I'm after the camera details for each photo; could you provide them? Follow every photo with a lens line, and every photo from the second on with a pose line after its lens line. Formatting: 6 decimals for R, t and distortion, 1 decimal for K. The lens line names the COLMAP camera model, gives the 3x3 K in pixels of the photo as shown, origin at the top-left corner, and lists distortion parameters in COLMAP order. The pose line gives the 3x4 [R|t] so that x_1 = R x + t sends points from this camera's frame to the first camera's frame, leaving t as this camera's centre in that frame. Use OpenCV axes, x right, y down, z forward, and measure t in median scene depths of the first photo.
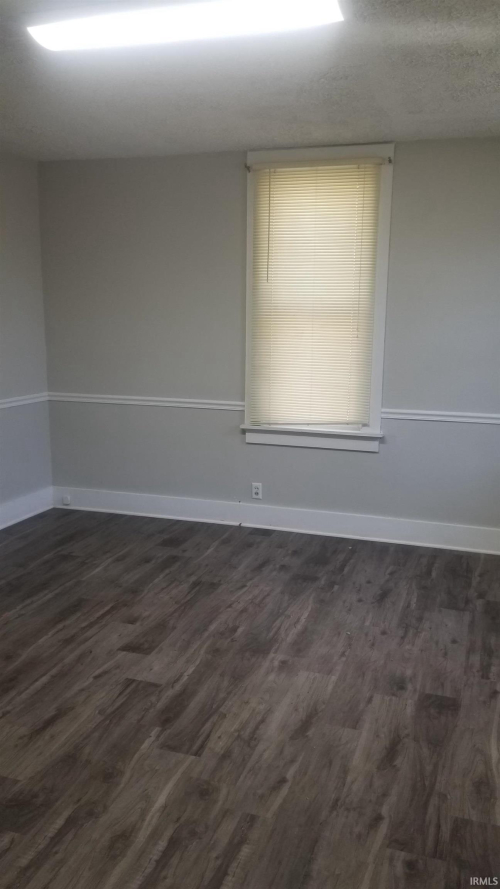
lens RADIAL K [[693.2, 0, 259.7], [0, 693.2, 445.2], [0, 0, 1]] dist [0.135886, -0.285859]
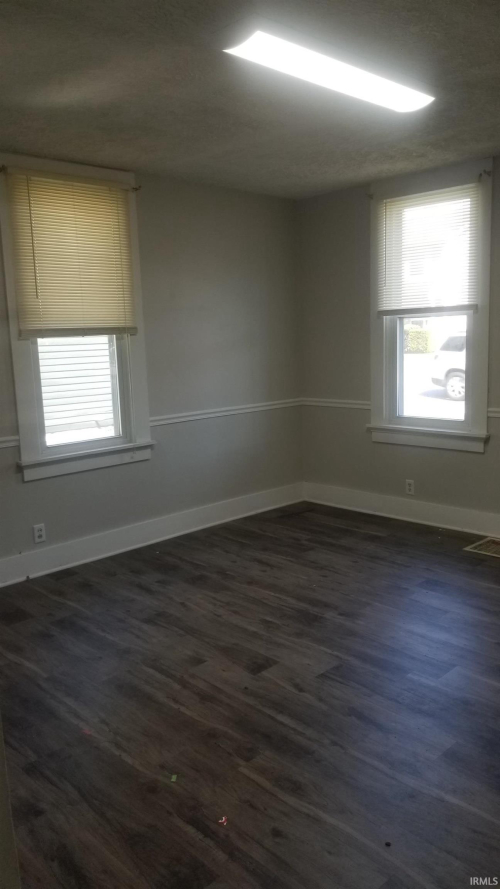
lens RADIAL K [[693.2, 0, 259.7], [0, 693.2, 445.2], [0, 0, 1]] dist [0.135886, -0.285859]
pose [[0.465246, -0.170291, 0.868647, -0.867847], [0.199605, 0.976229, 0.084474, -0.087183], [-0.862383, 0.134085, 0.488177, 0.420718]]
